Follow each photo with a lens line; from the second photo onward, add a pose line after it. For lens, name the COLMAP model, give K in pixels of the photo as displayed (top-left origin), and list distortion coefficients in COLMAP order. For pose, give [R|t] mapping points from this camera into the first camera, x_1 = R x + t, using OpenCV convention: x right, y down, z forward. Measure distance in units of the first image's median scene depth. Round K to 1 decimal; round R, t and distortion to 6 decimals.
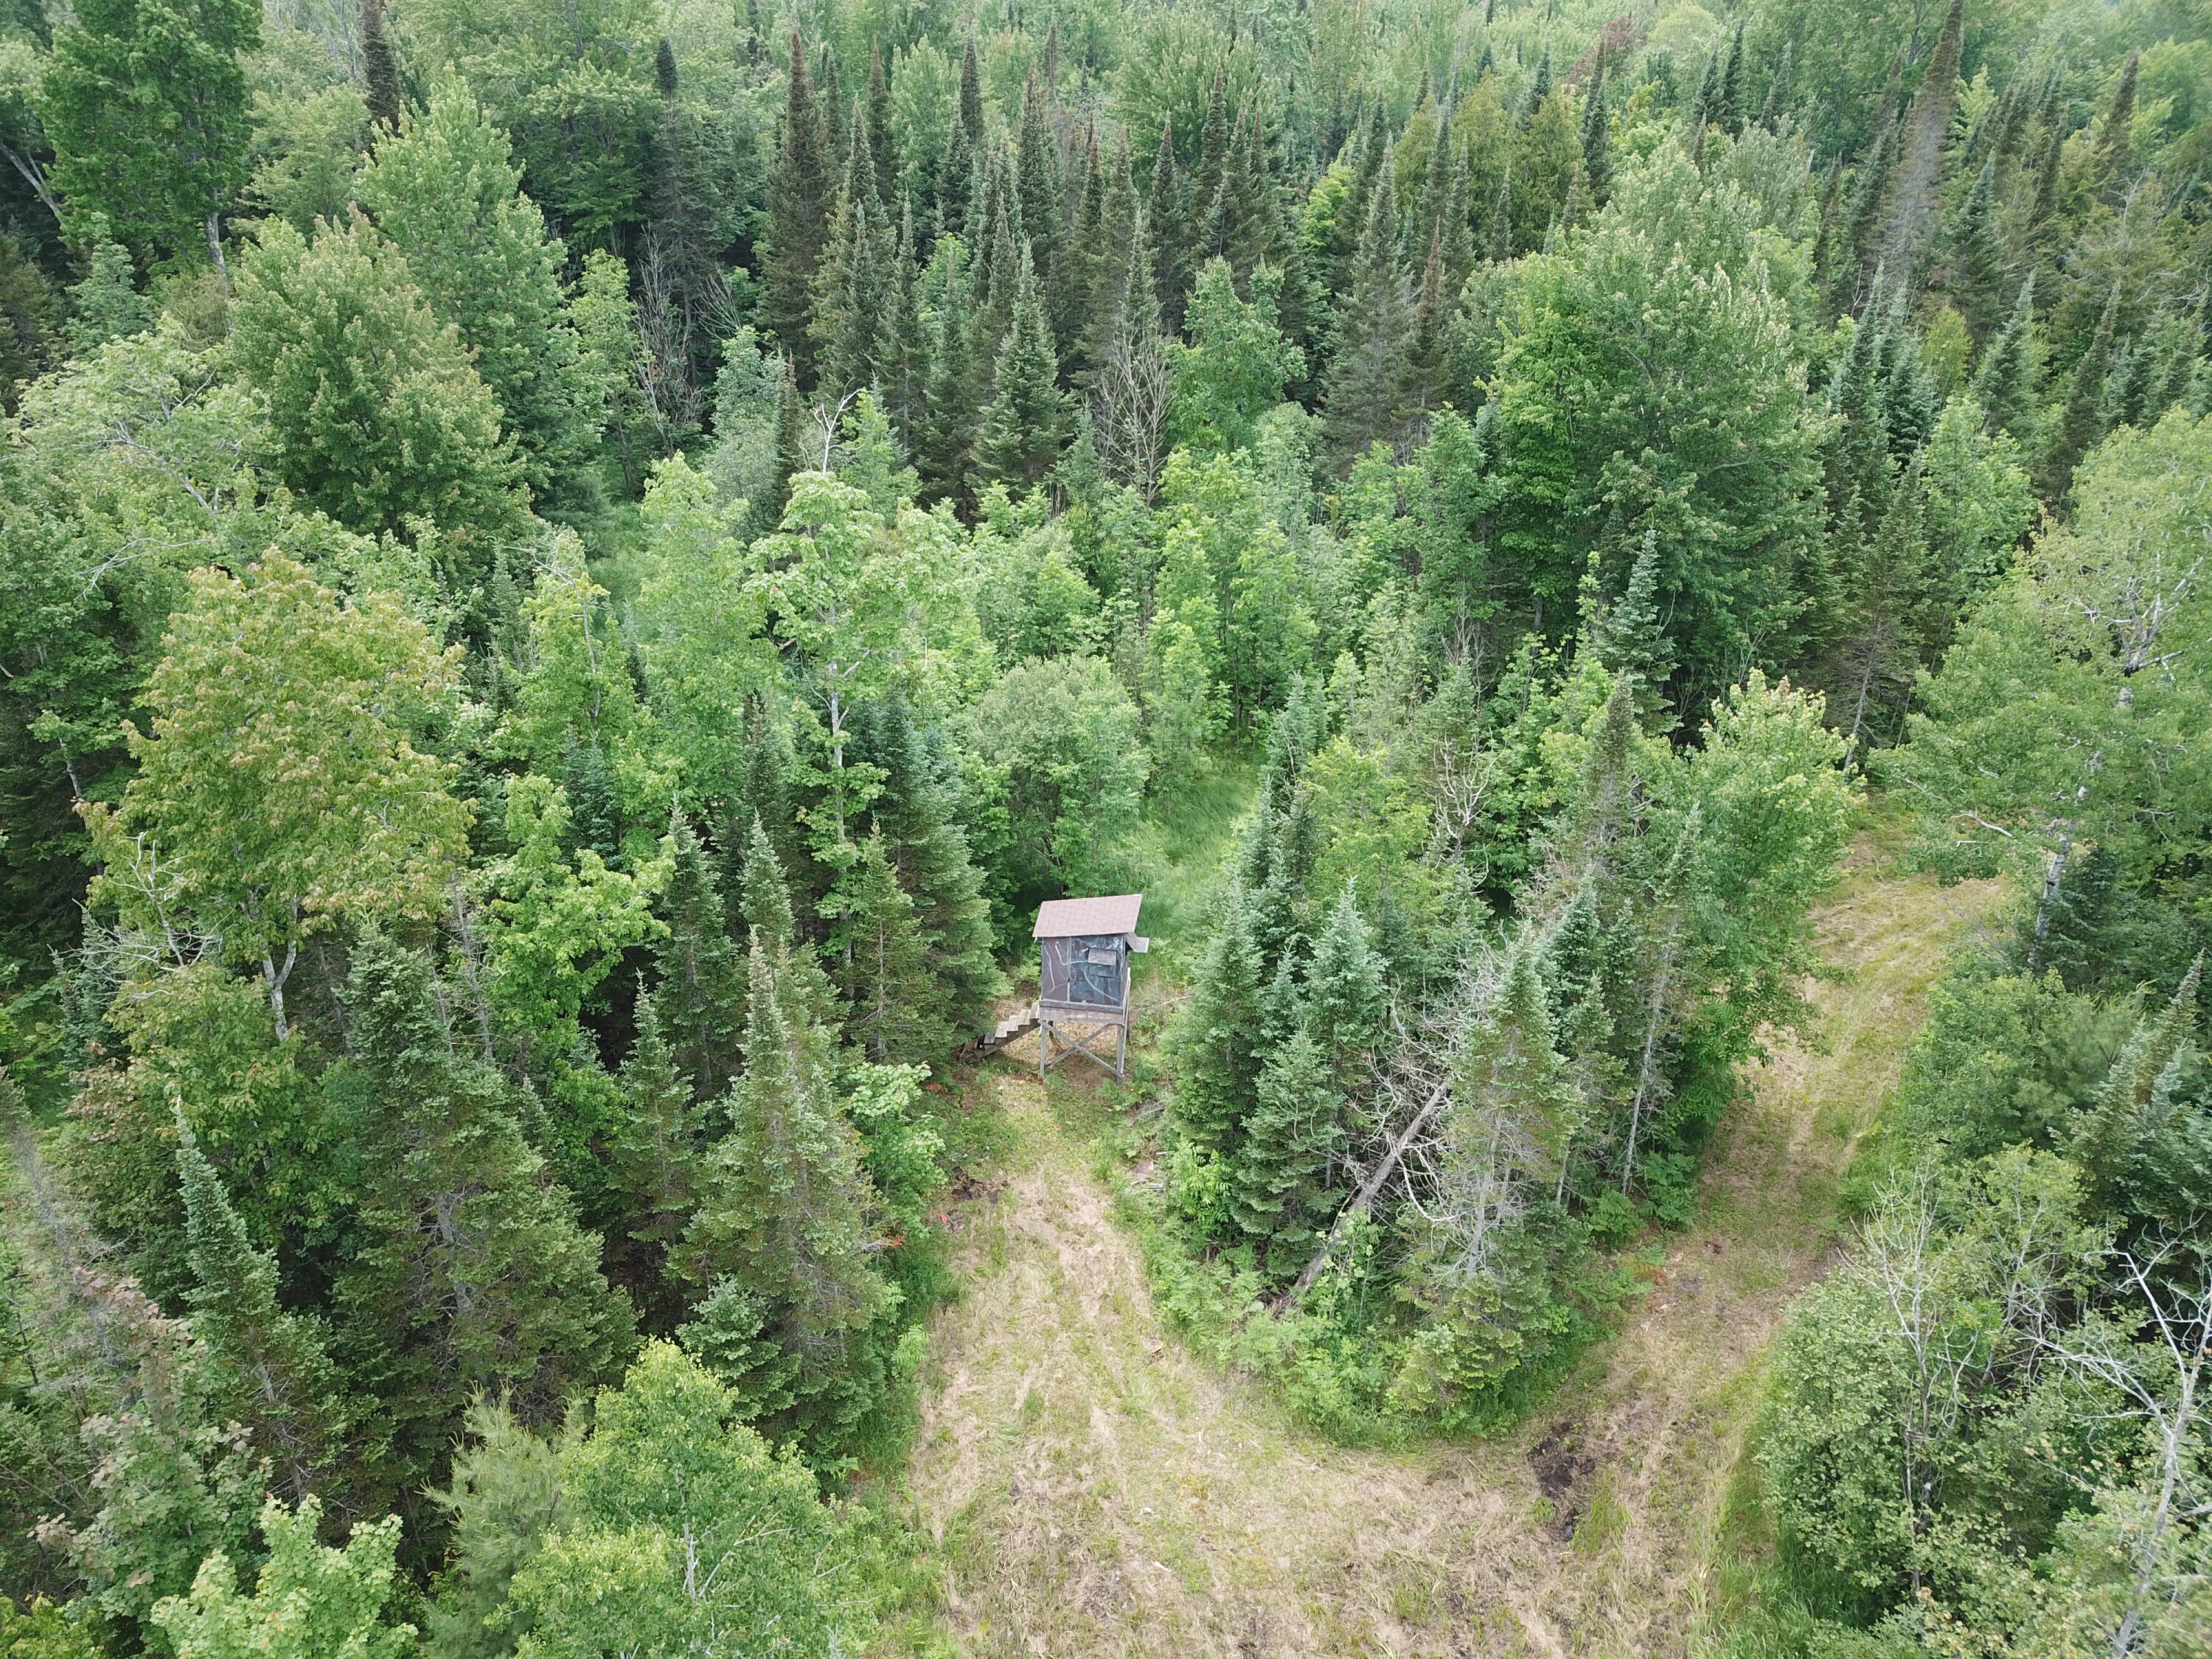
lens RADIAL K [[1698.8, 0, 1111.9], [0, 1698.8, 839.3], [0, 0, 1]] dist [0.006809, 0.005109]
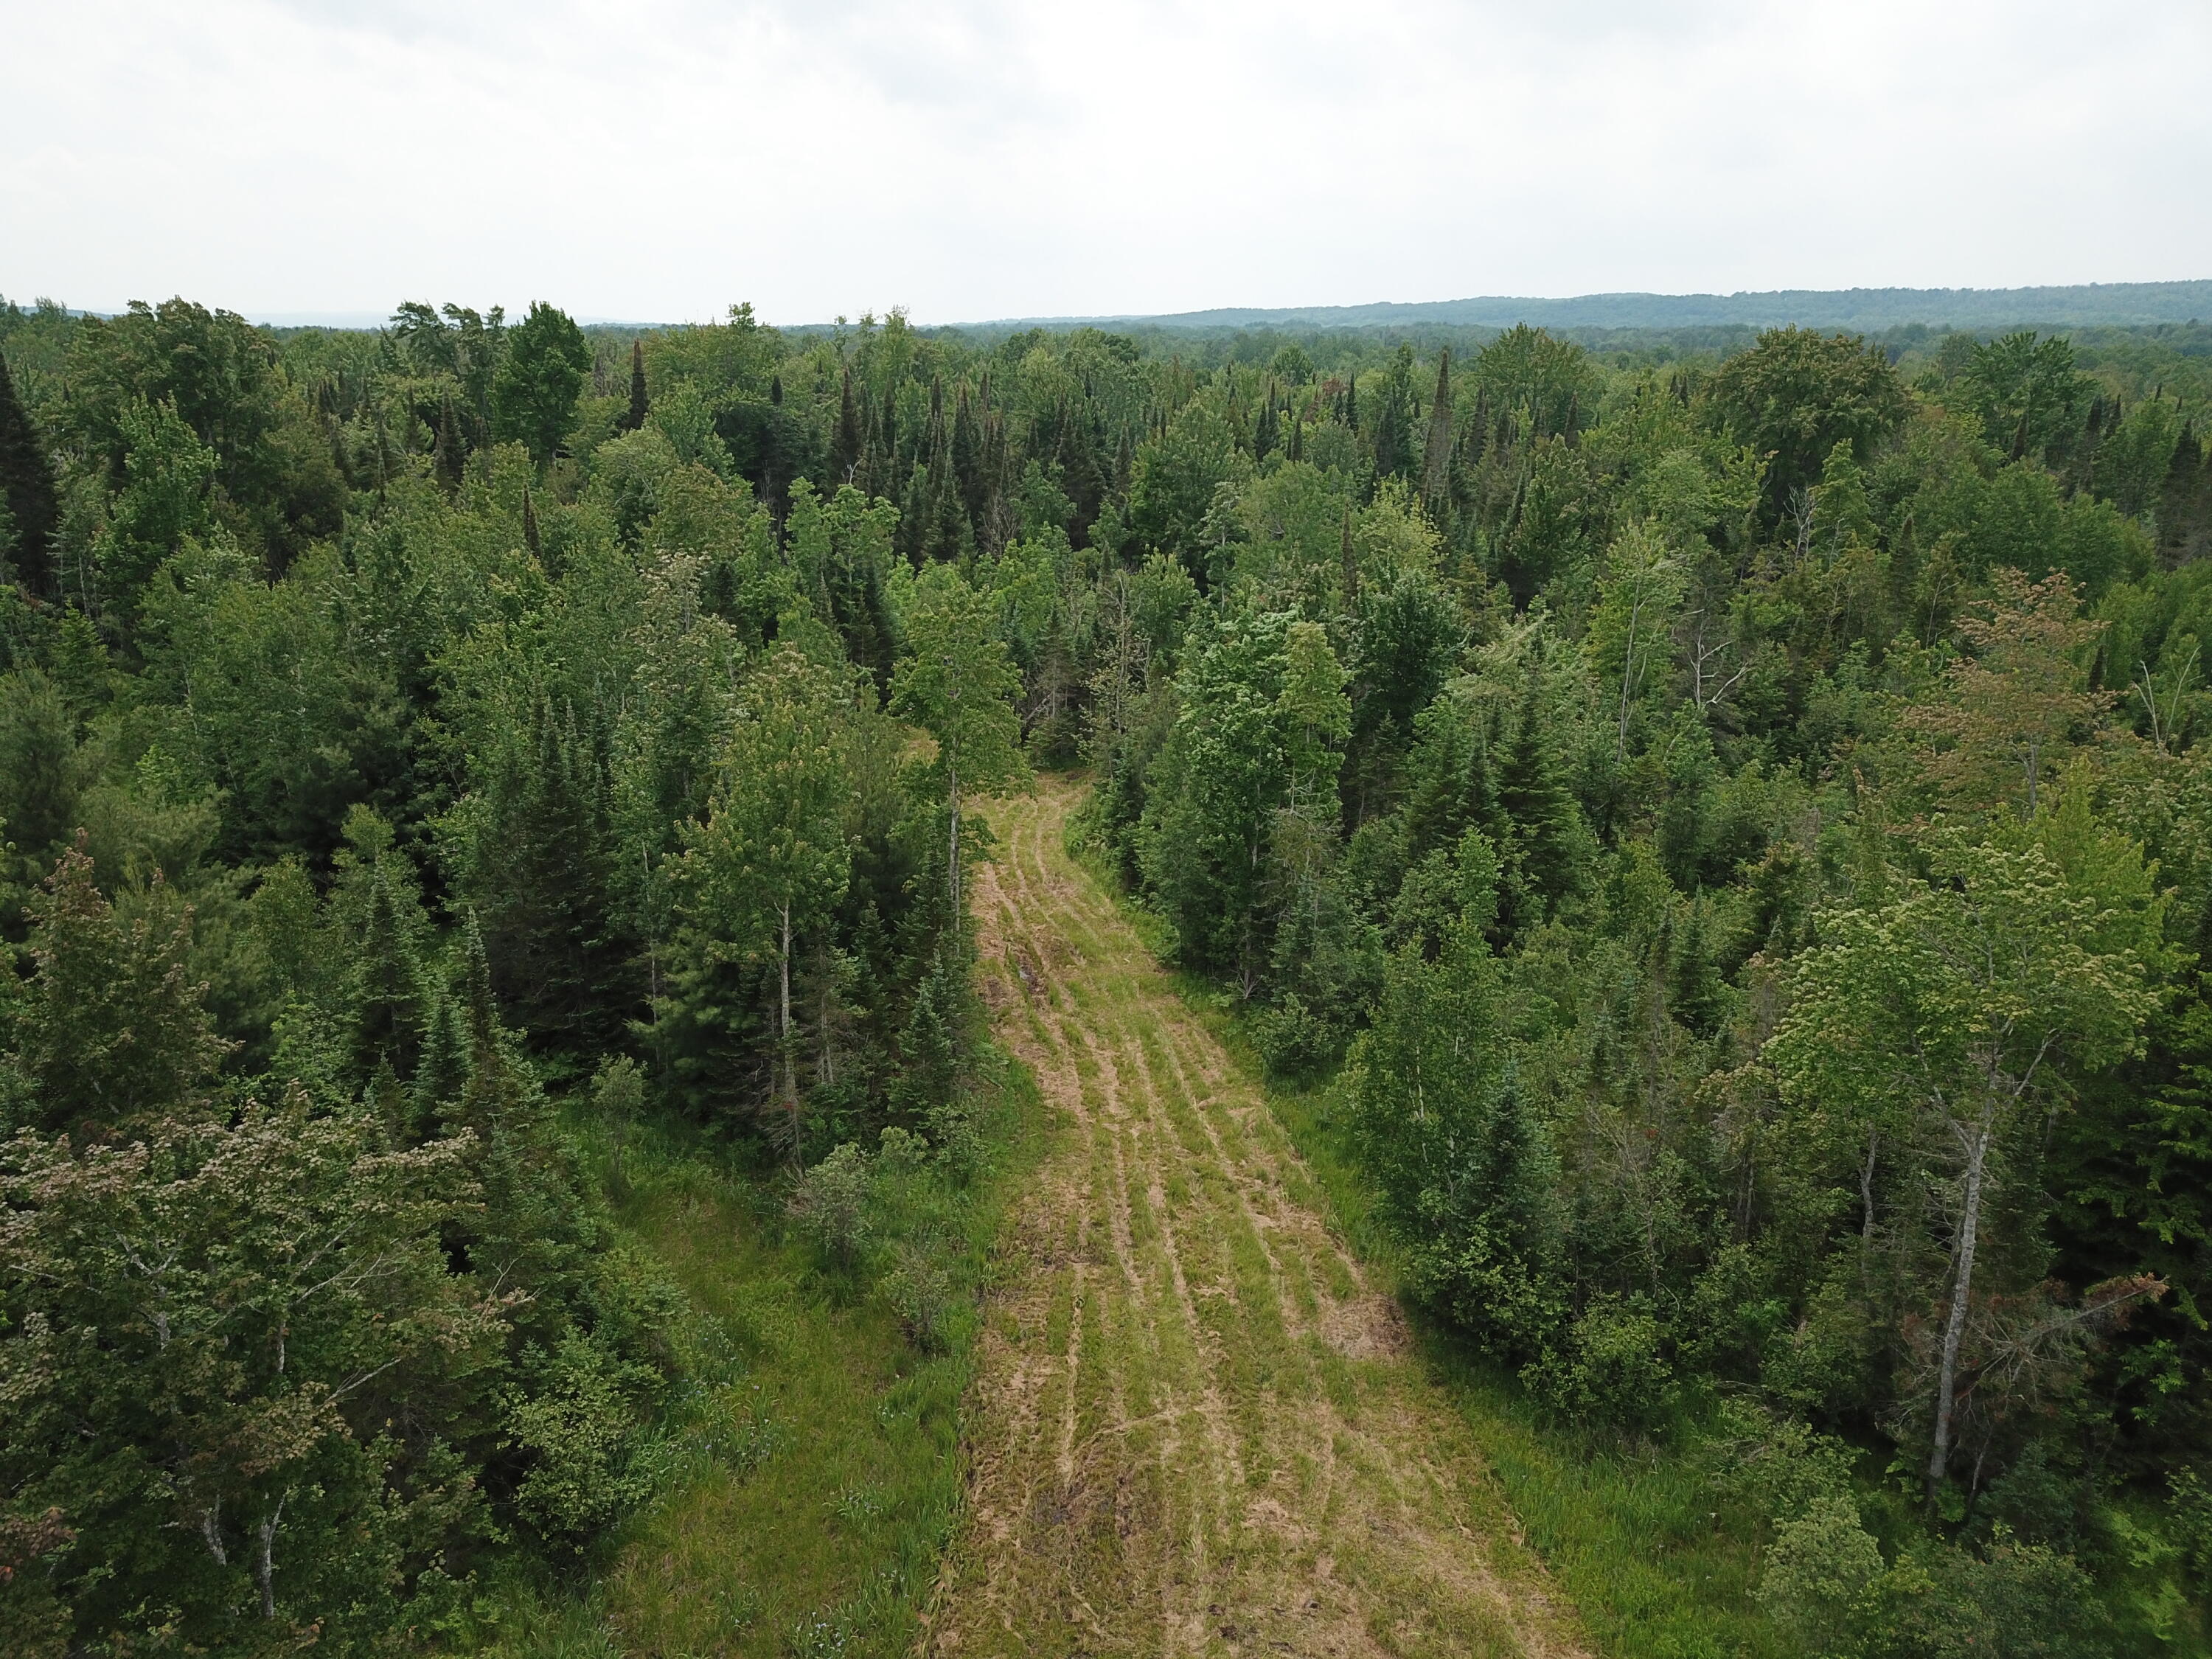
lens RADIAL K [[1698.8, 0, 1120.4], [0, 1698.8, 816.7], [0, 0, 1]] dist [0.006809, 0.005109]
pose [[0.999893, 0.013051, -0.006594, 0.150418], [-0.014164, 0.976501, -0.215046, 0.448831], [0.003632, 0.215117, 0.976582, -0.809644]]
